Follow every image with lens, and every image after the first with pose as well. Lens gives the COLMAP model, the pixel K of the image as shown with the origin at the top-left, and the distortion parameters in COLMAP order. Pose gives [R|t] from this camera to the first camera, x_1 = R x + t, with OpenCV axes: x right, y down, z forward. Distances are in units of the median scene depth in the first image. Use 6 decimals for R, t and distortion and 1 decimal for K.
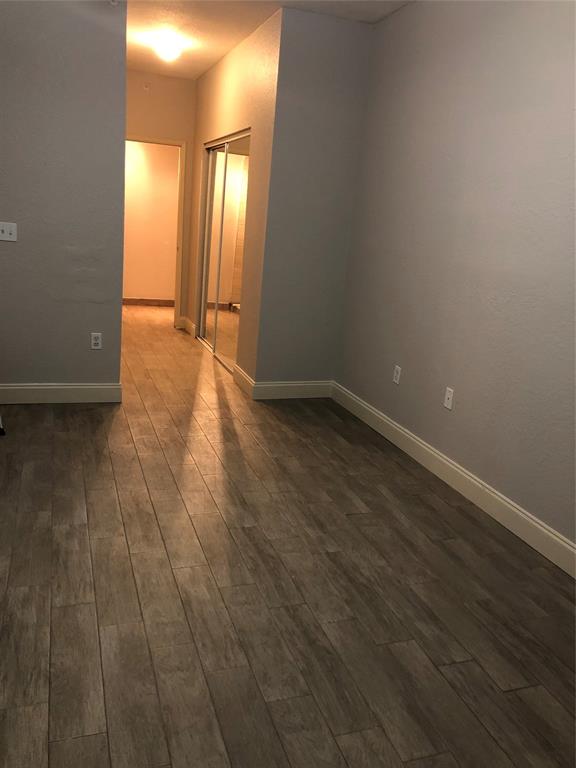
lens RADIAL K [[629.1, 0, 288.0], [0, 629.1, 384.0], [0, 0, 1]] dist [0.003871, 0.000915]
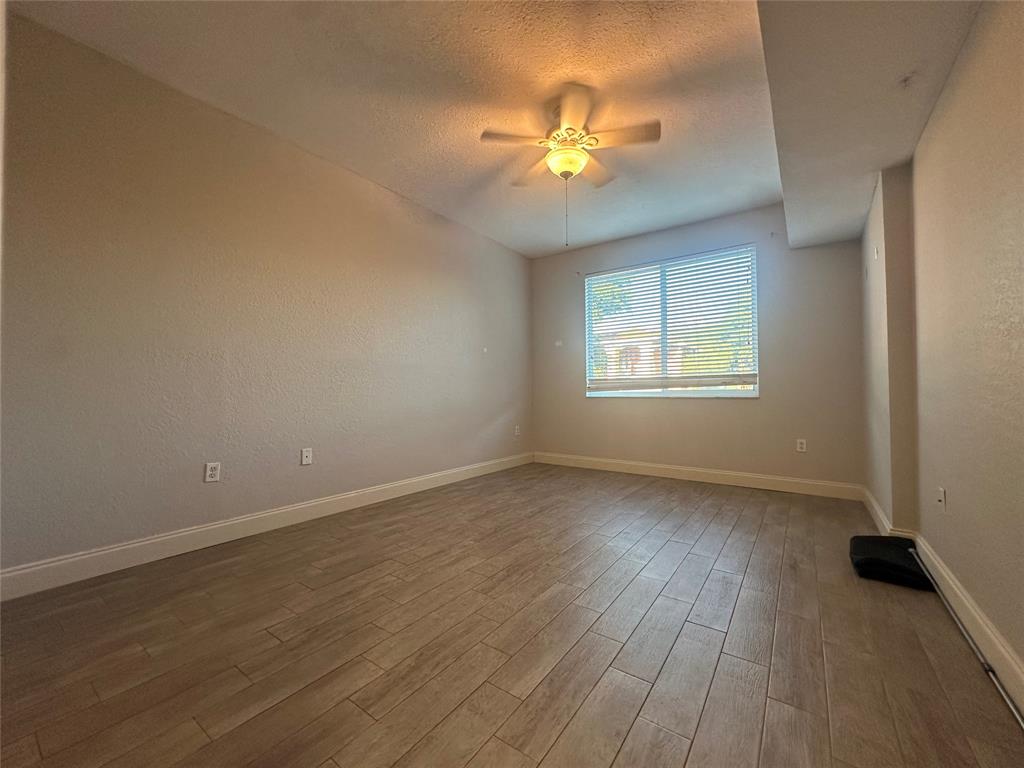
lens RADIAL K [[408.2, 0, 512.0], [0, 408.2, 384.0], [0, 0, 1]] dist [0.000167, 0.000030]
pose [[-0.576865, -0.069678, 0.813862, -0.807304], [0.168971, 0.964626, 0.202352, -0.268178], [-0.799172, 0.254249, -0.544685, 1.321567]]
